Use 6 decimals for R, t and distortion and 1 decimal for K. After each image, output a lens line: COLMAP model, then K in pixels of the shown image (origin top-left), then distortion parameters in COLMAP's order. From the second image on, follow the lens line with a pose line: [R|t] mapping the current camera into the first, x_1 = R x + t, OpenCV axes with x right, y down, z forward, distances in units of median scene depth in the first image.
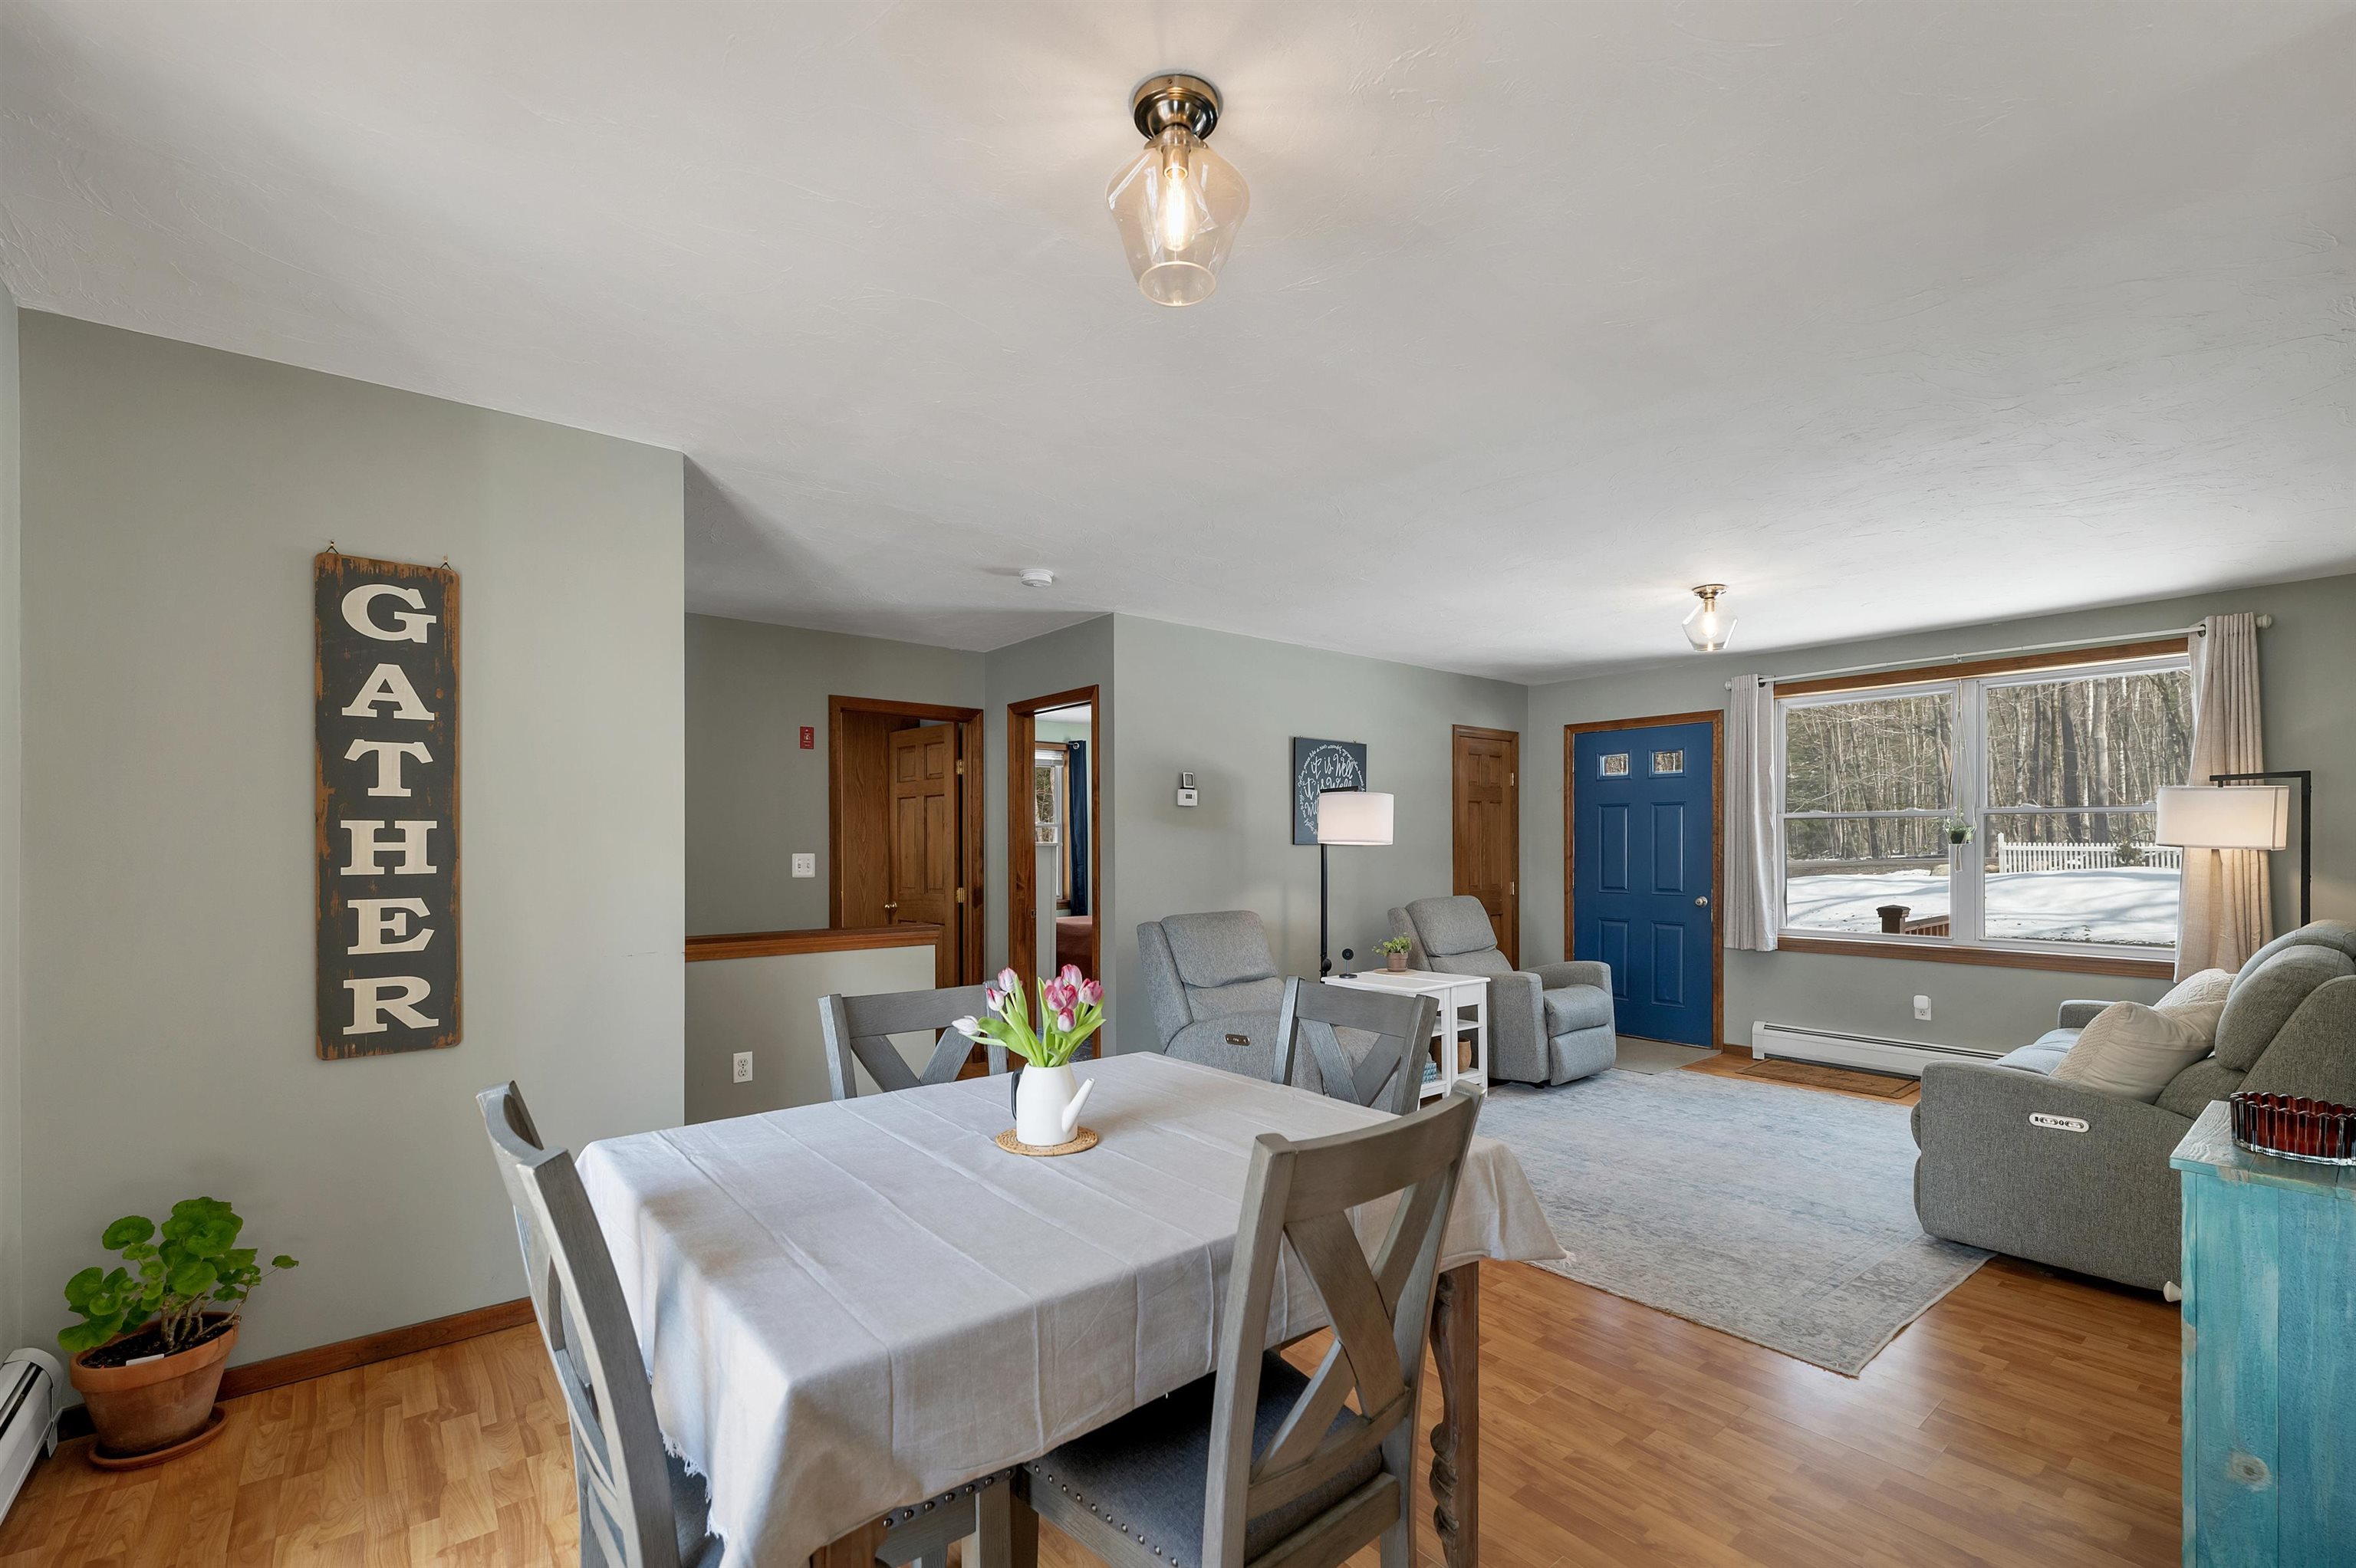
lens RADIAL K [[989.7, 0, 1189.5], [0, 989.7, 842.9], [0, 0, 1]] dist [-0.001760, -0.000250]
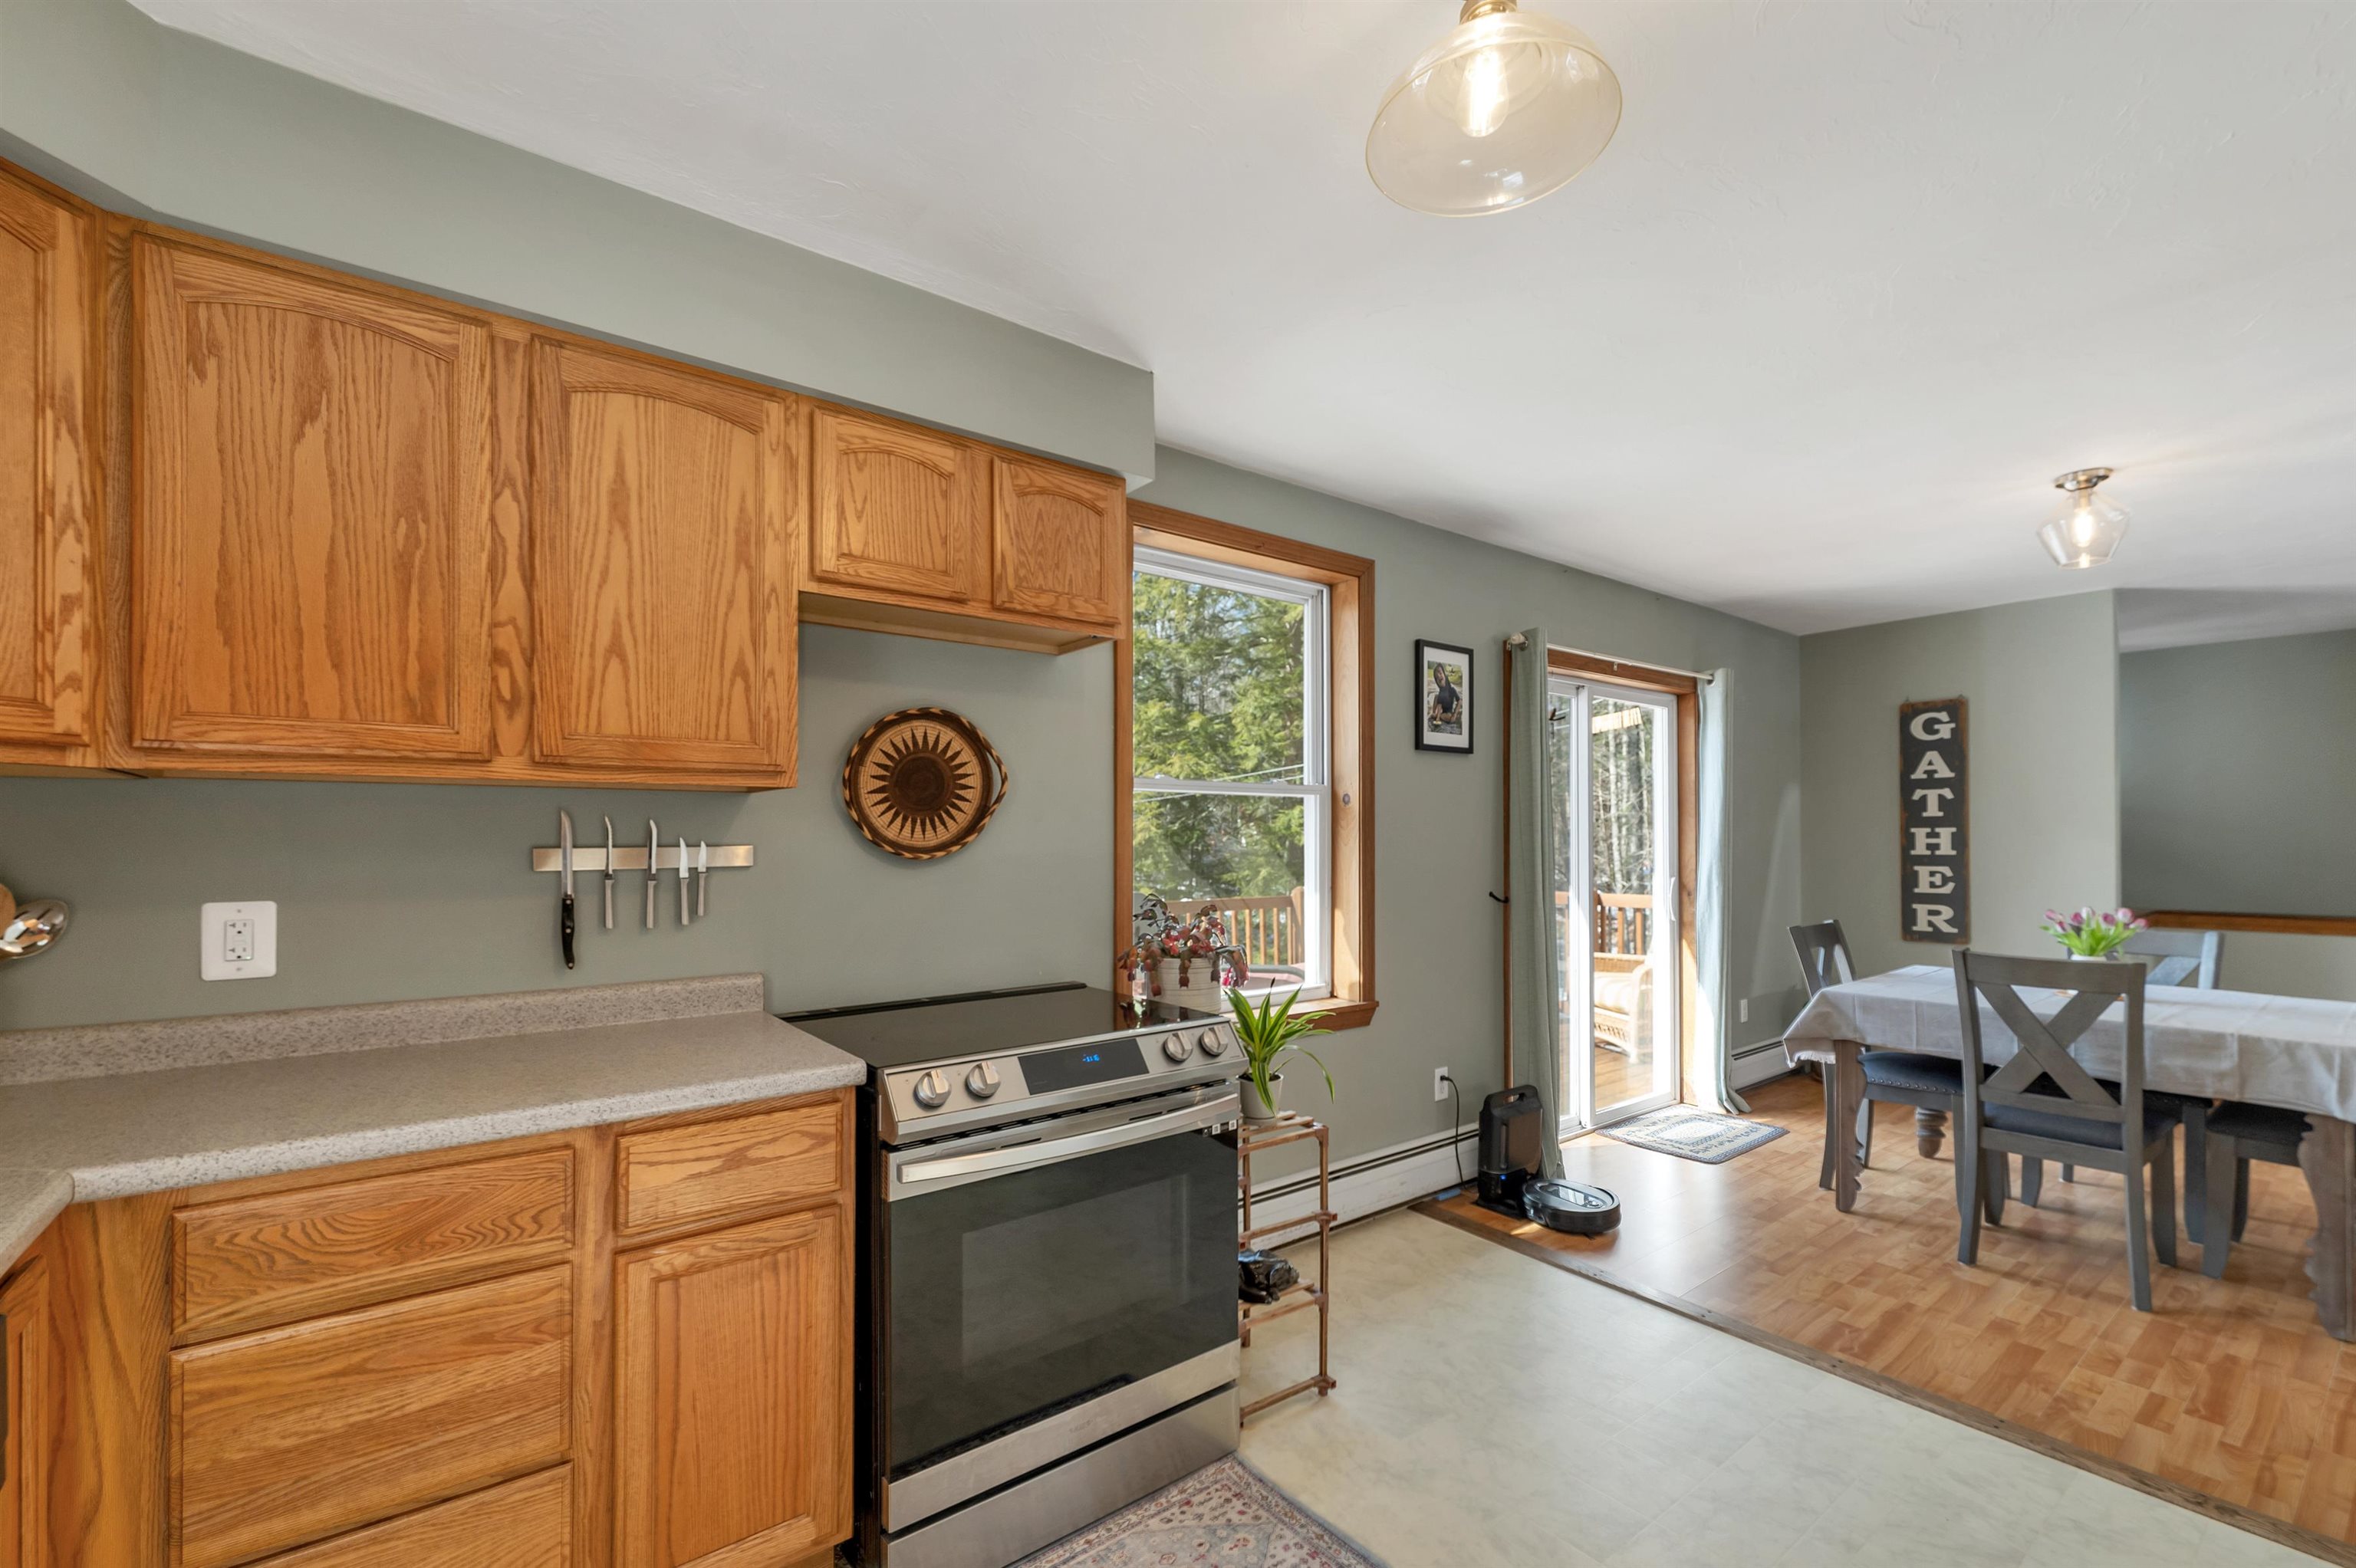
lens RADIAL K [[989.7, 0, 1190.2], [0, 989.7, 833.0], [0, 0, 1]] dist [-0.001760, -0.000250]
pose [[-0.010611, -0.006456, -0.999923, 0.689375], [0.005170, 0.999965, -0.006511, -0.003937], [0.999930, -0.005239, -0.010577, -0.281902]]
